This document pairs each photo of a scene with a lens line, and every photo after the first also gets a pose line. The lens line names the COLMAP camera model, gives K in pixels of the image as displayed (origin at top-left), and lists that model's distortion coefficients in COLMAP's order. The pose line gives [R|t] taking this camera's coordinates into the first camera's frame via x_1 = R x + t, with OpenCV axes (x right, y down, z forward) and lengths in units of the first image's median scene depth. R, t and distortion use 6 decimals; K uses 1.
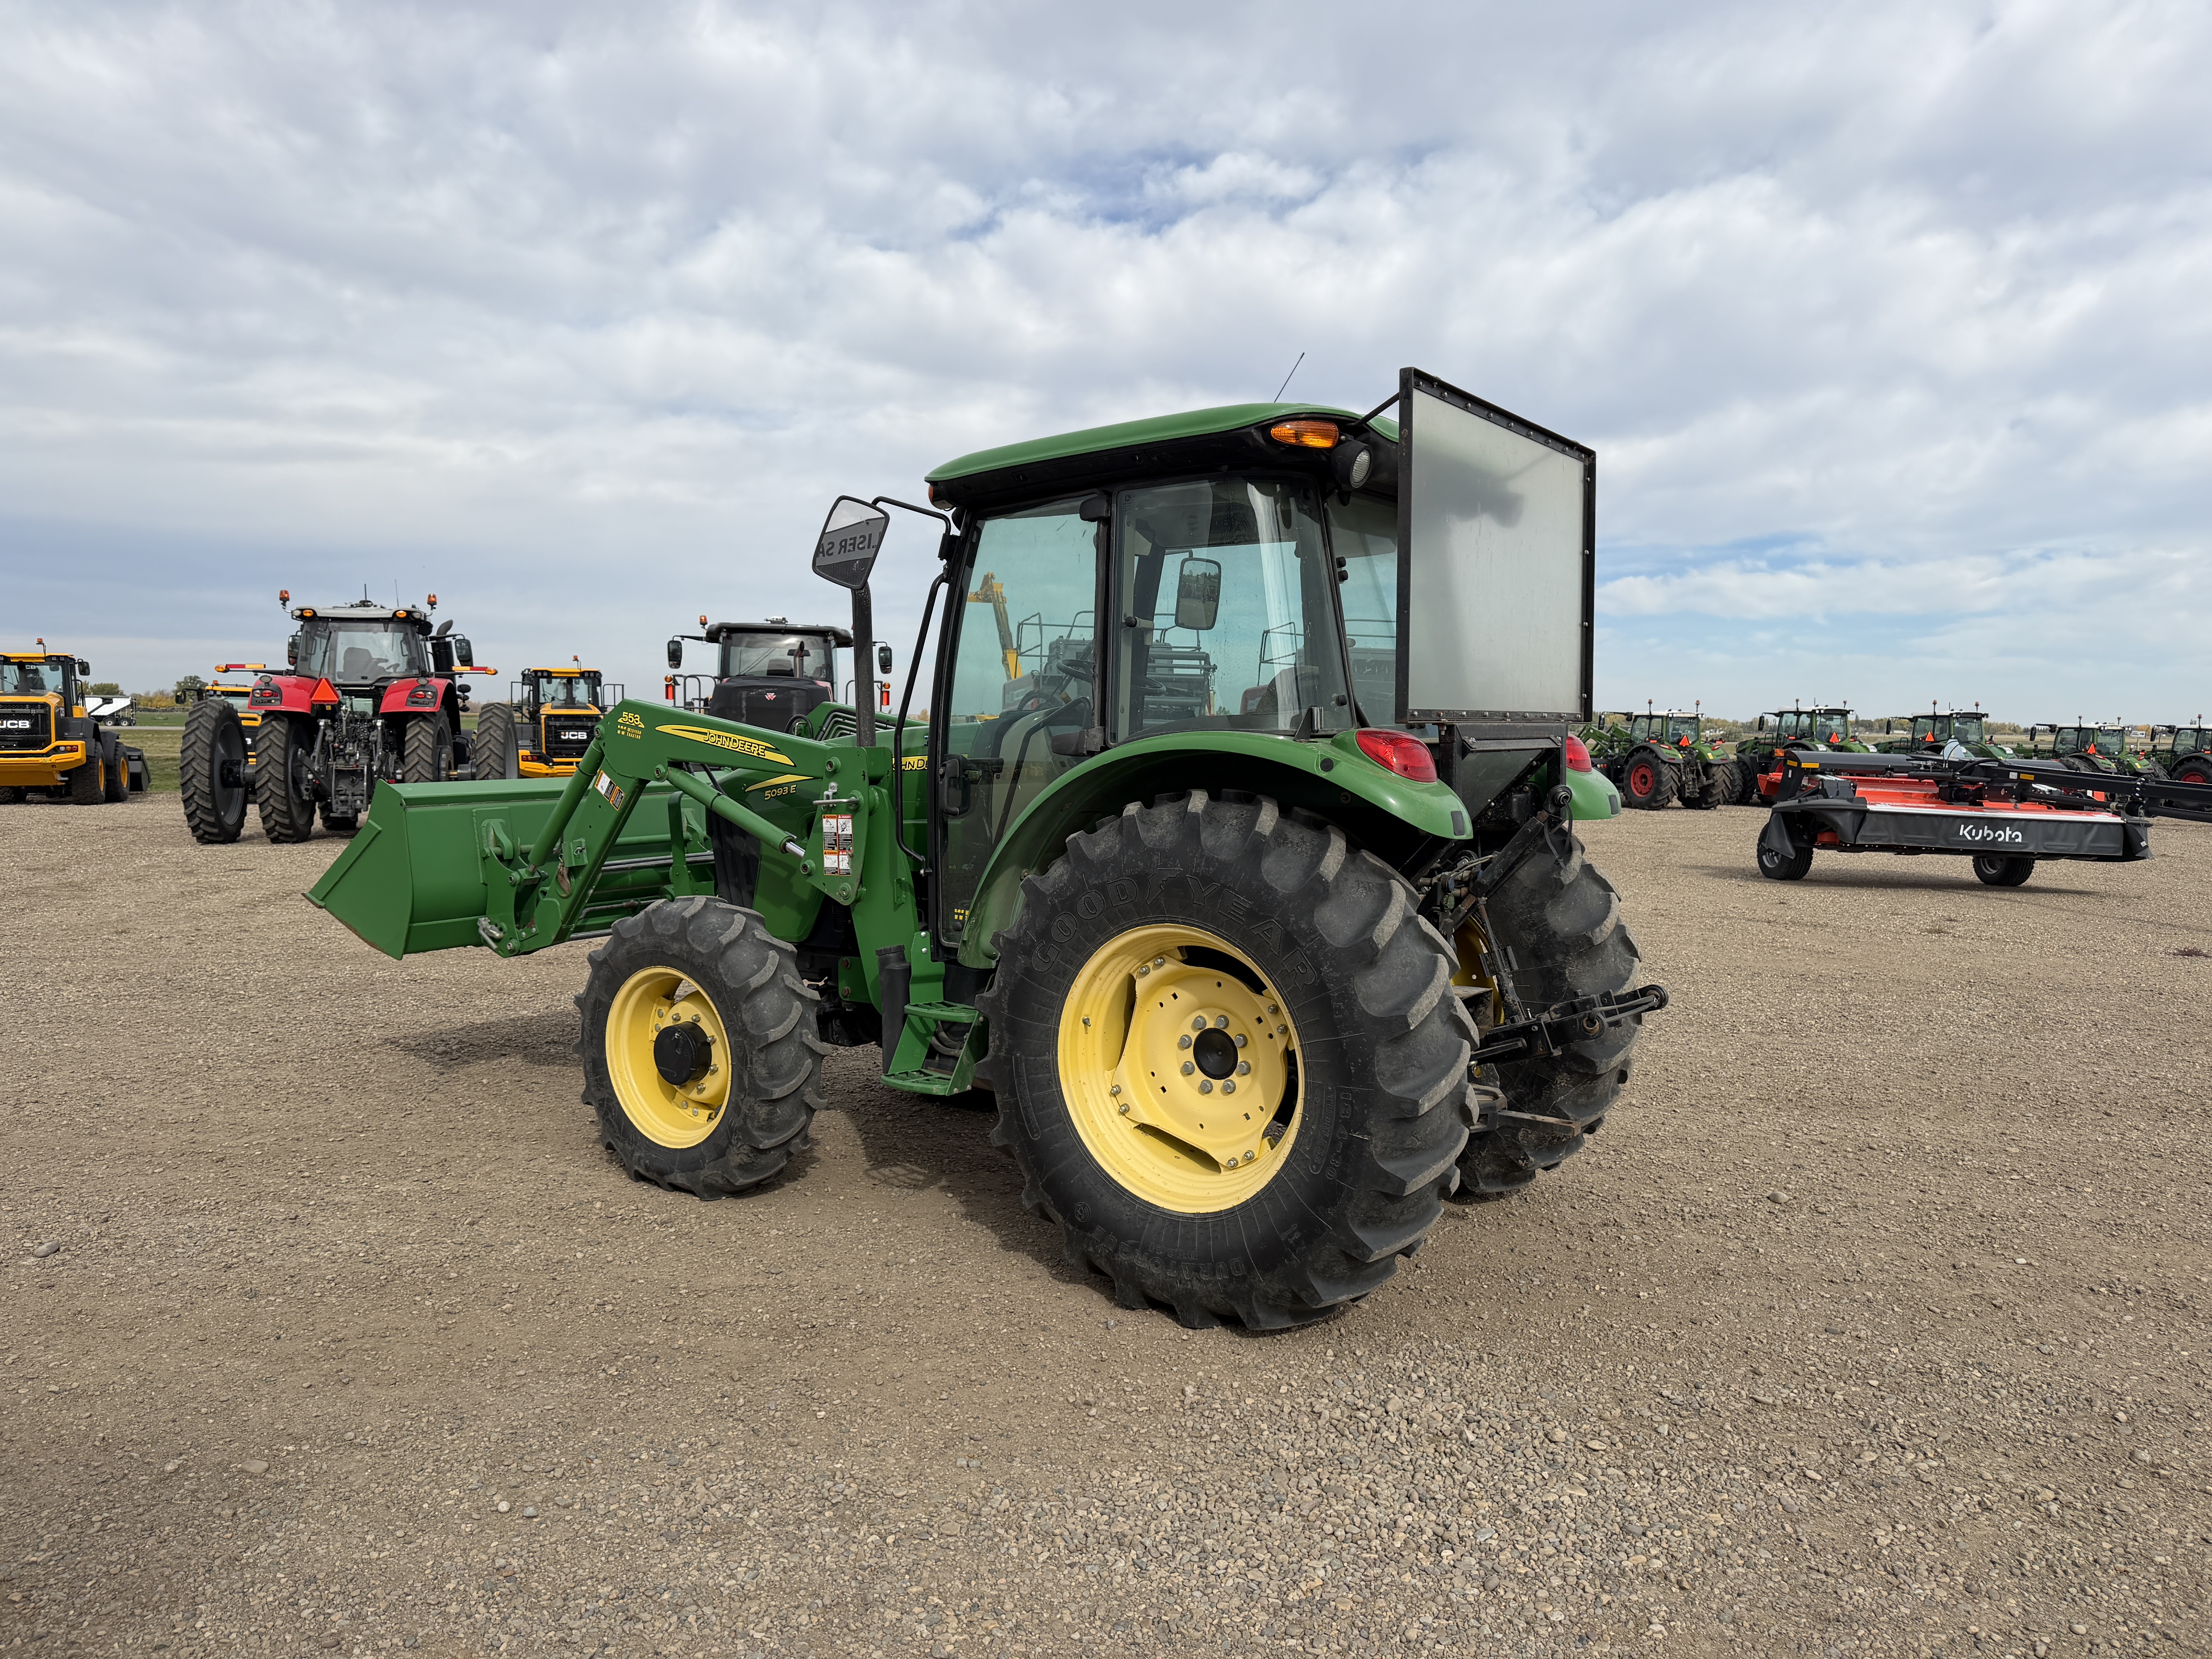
lens RADIAL K [[1570.2, 0, 1086.8], [0, 1570.2, 820.3], [0, 0, 1]] dist [-0.001935, 0.000464]
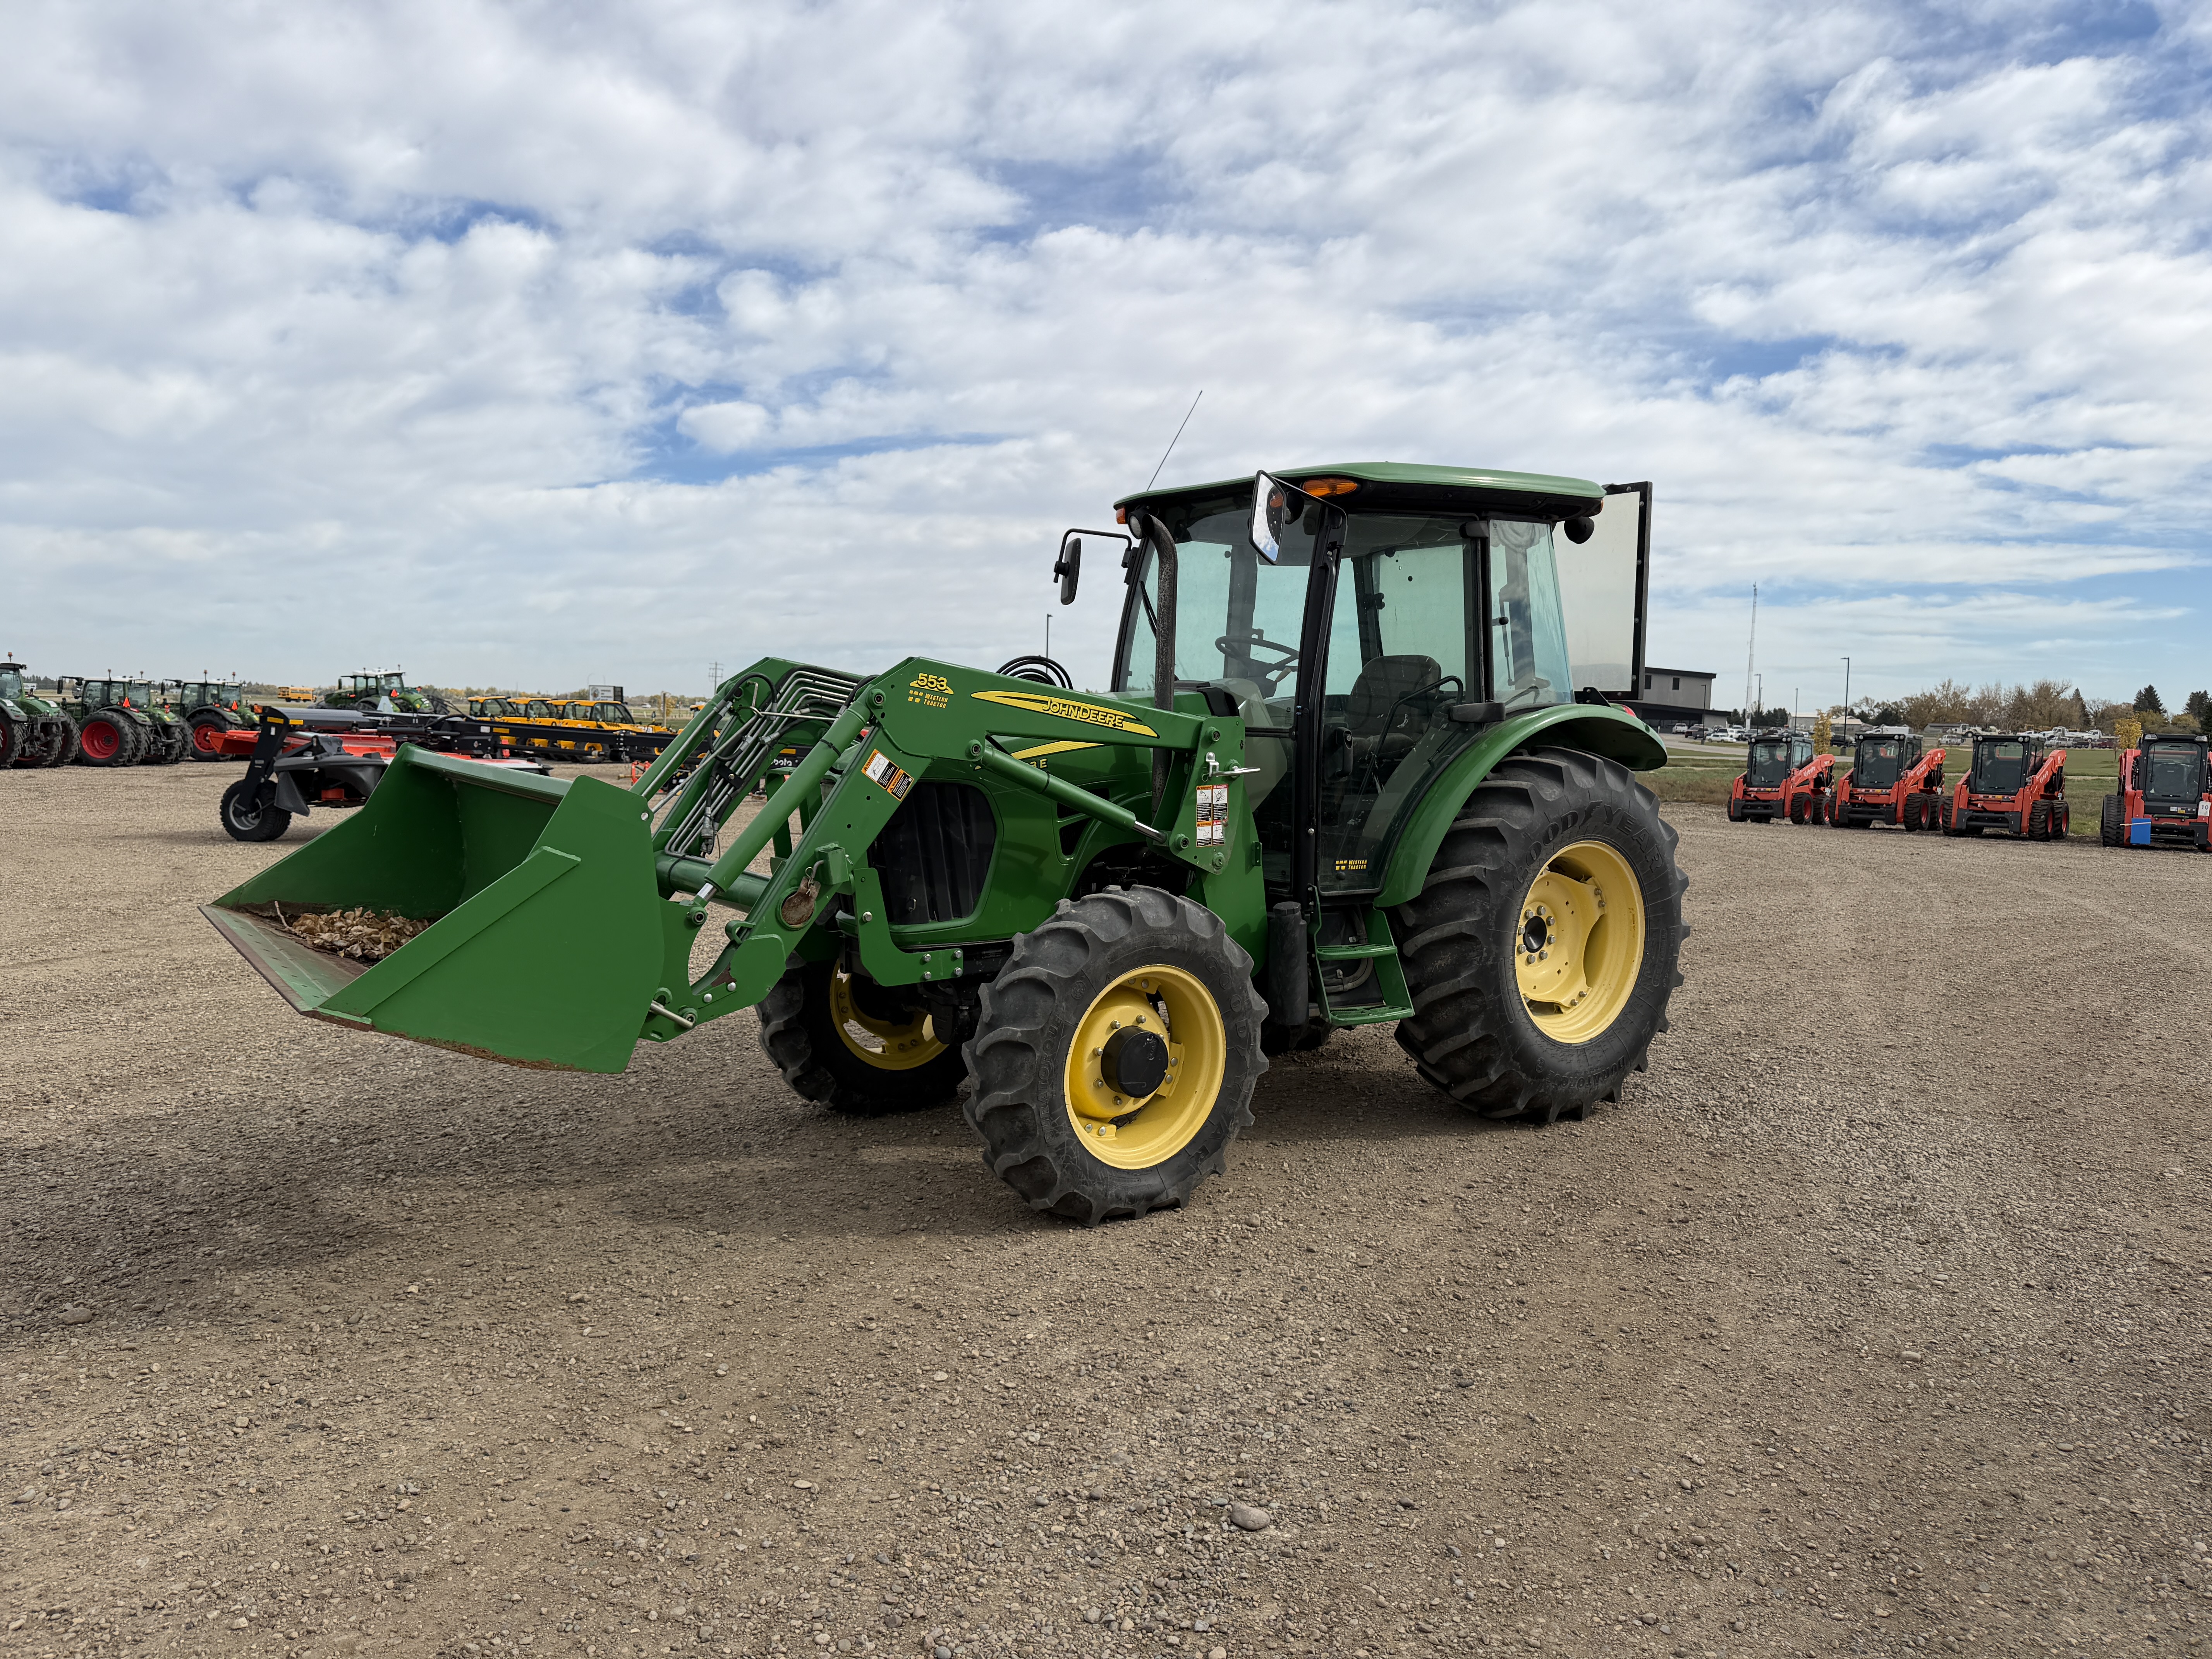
lens RADIAL K [[1570.2, 0, 1086.3], [0, 1570.2, 831.9], [0, 0, 1]] dist [-0.001935, 0.000464]
pose [[0.342426, -0.079600, 0.936167, -1.080961], [0.044258, 0.996665, 0.068556, -0.043940], [-0.938502, 0.017957, 0.344807, 0.713515]]
